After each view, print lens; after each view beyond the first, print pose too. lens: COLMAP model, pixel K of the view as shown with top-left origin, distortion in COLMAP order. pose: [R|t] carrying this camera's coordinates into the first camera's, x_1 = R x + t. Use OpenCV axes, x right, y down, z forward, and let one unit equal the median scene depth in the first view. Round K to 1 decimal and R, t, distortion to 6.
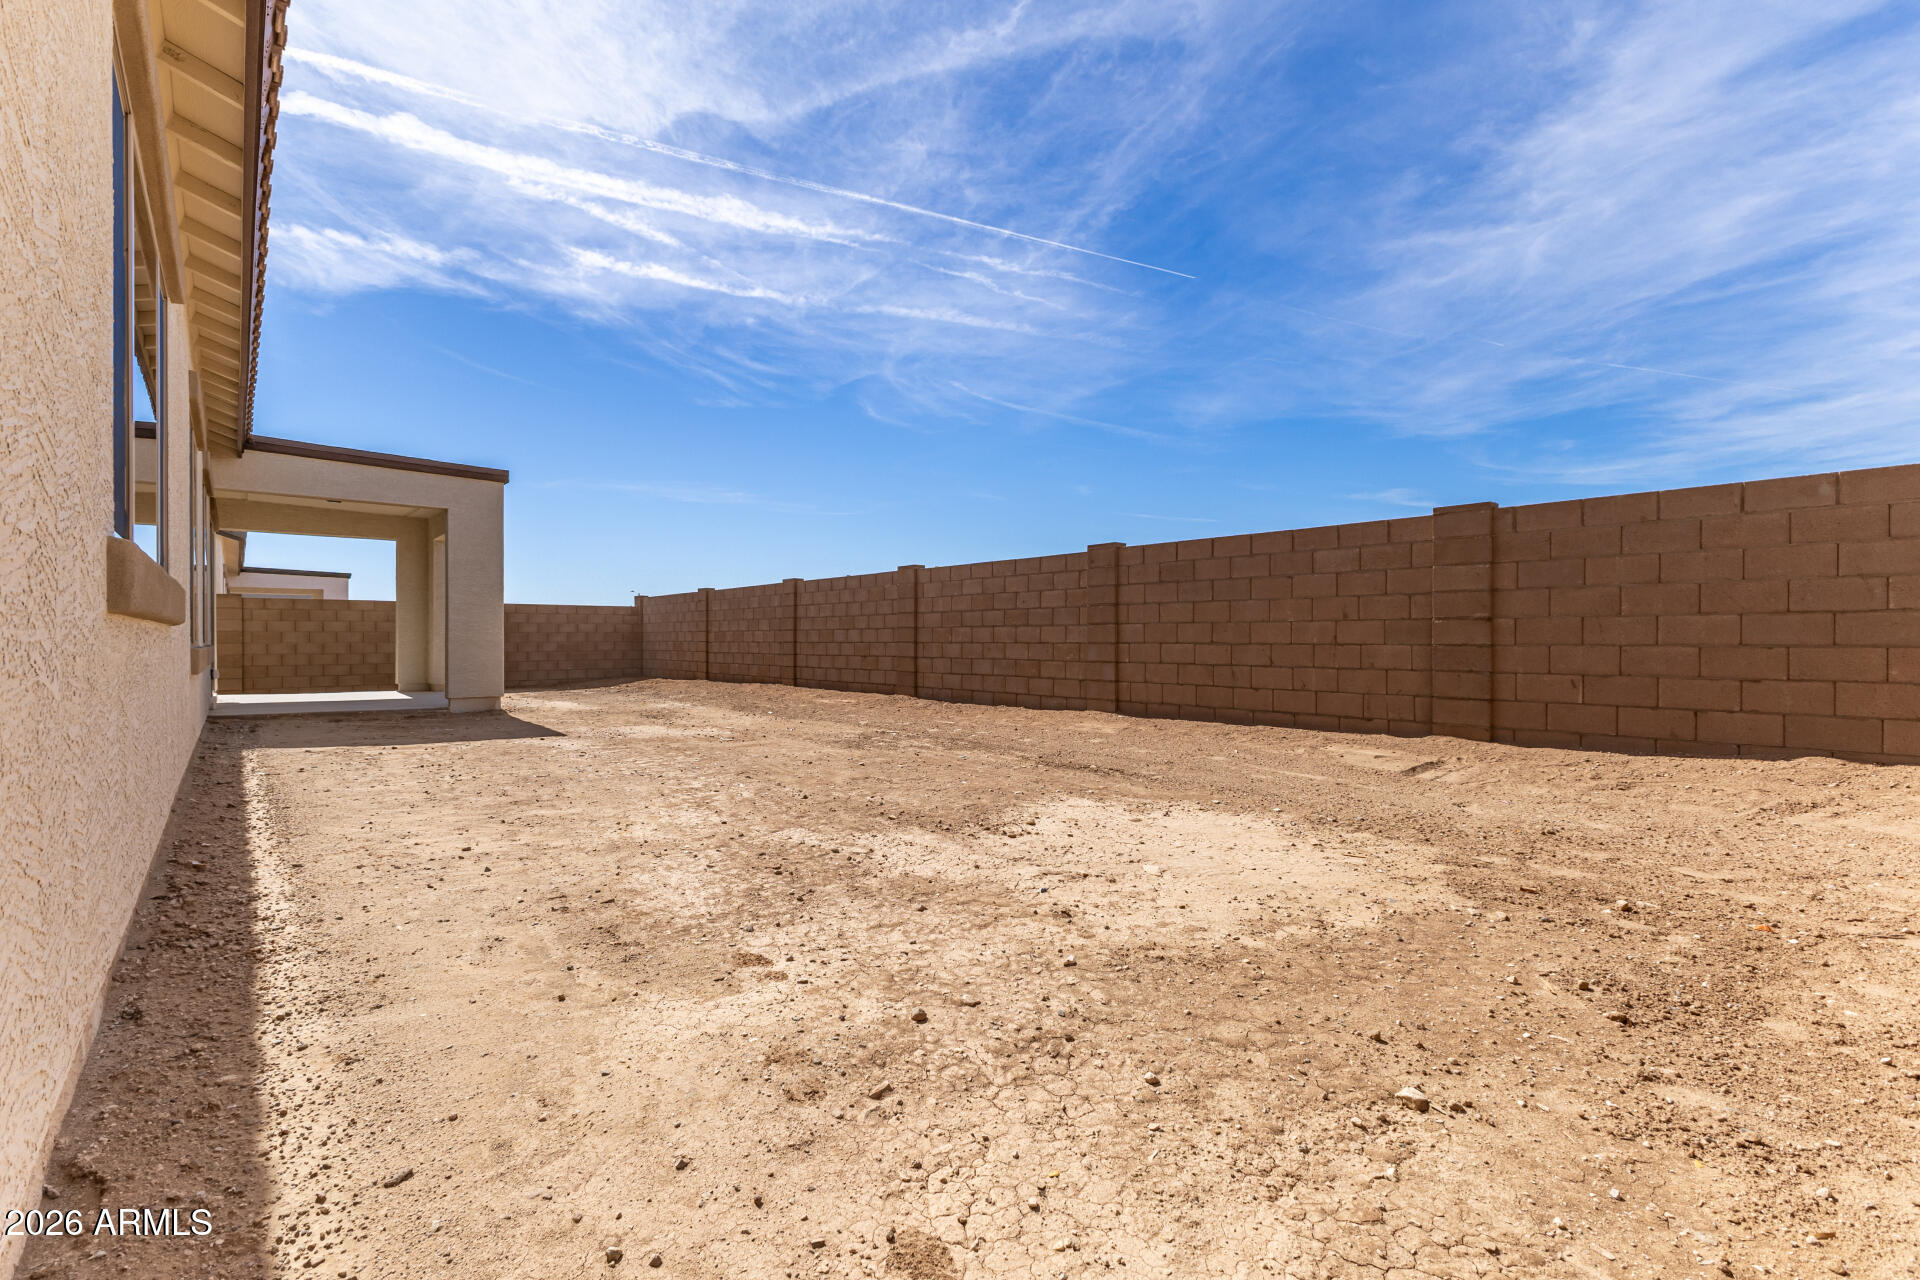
lens RADIAL K [[833.4, 0, 952.8], [0, 833.4, 640.5], [0, 0, 1]] dist [0.011226, -0.000360]
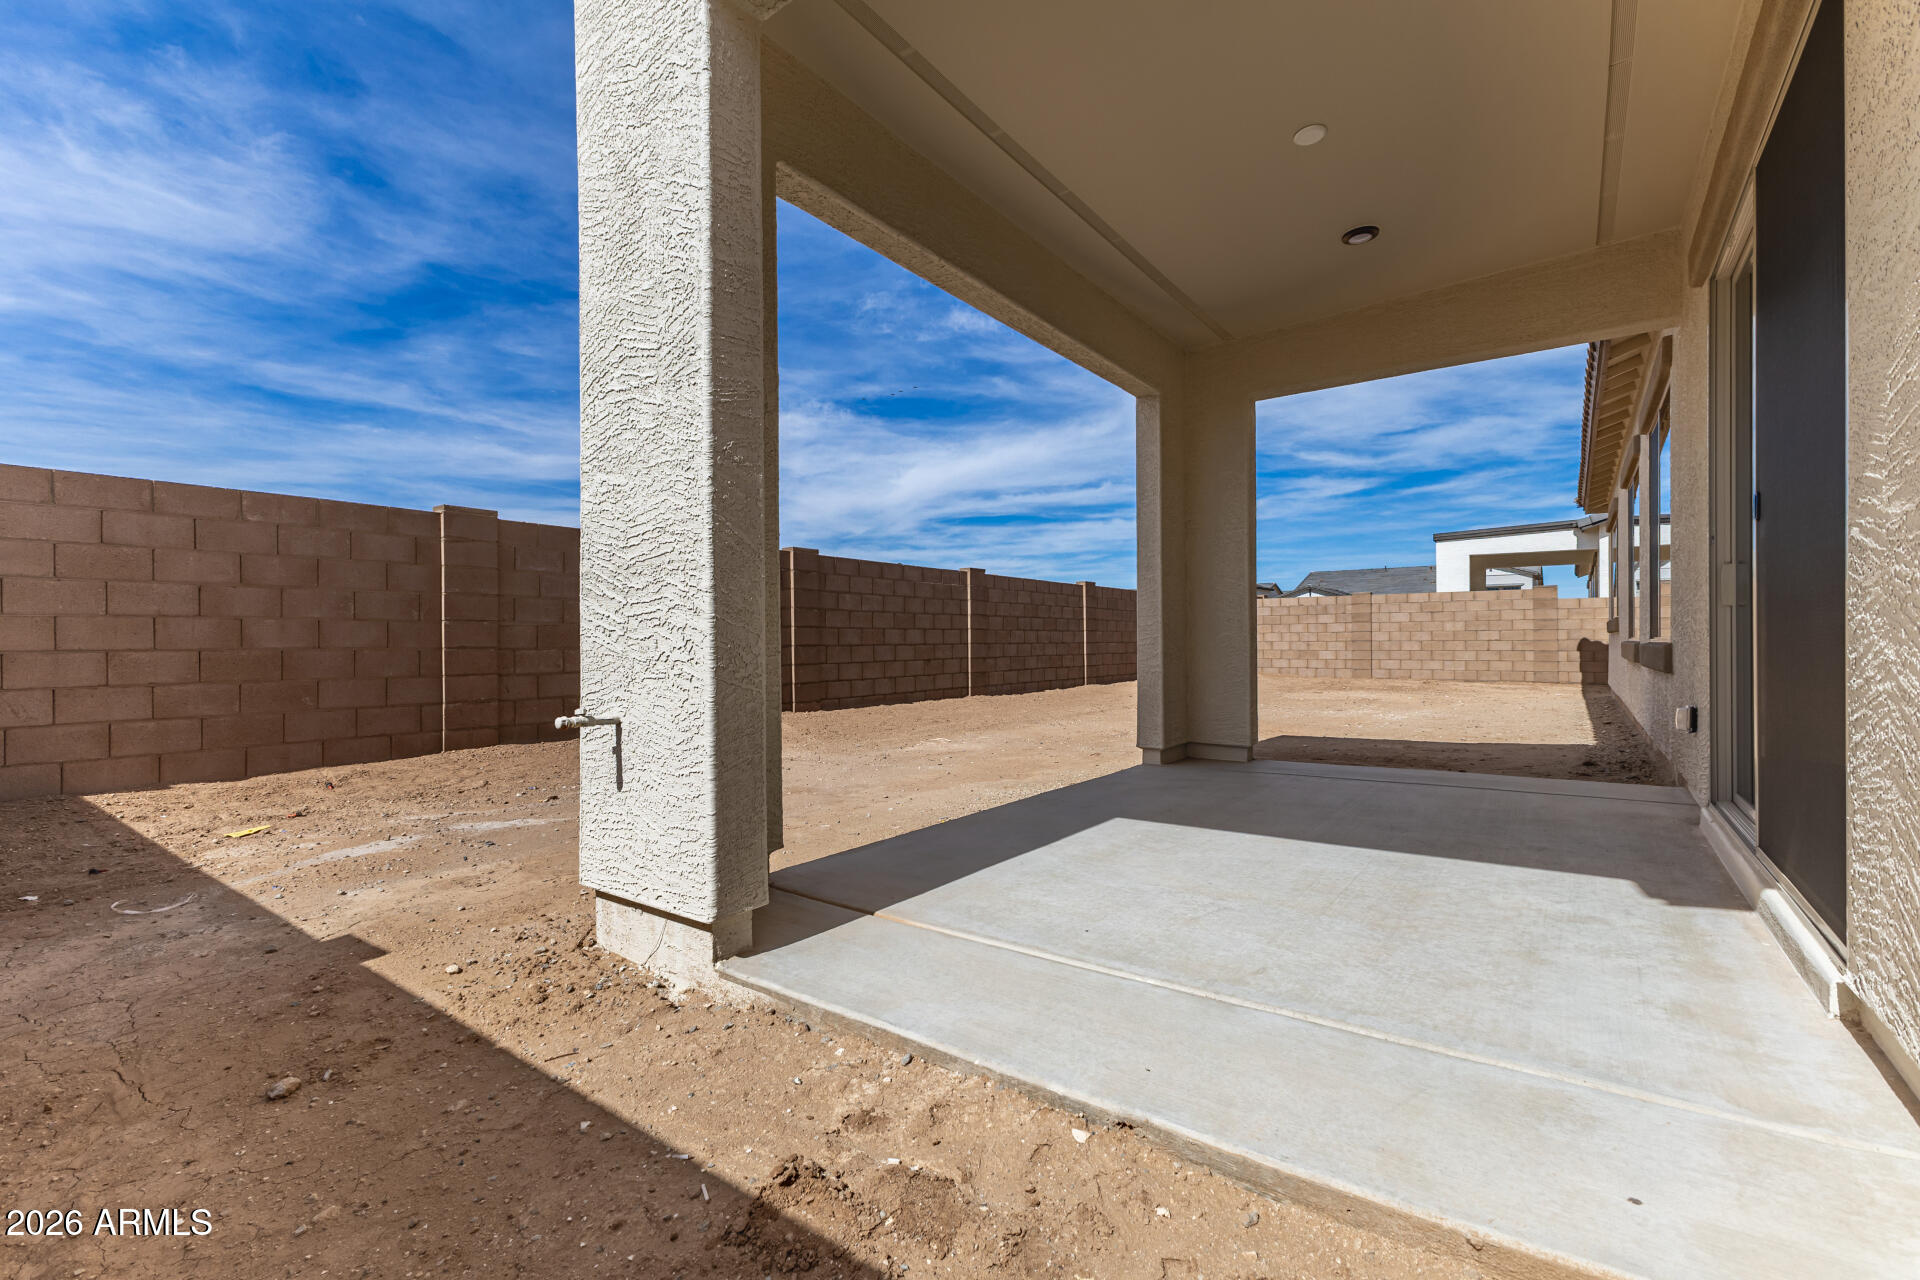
lens RADIAL K [[839.0, 0, 966.7], [0, 839.0, 638.1], [0, 0, 1]] dist [0.007724, -0.000645]
pose [[-0.235194, 0.007461, 0.971920, -1.099029], [0.008228, 0.999950, -0.005685, 0.001334], [-0.971914, 0.006660, -0.235243, 1.308115]]
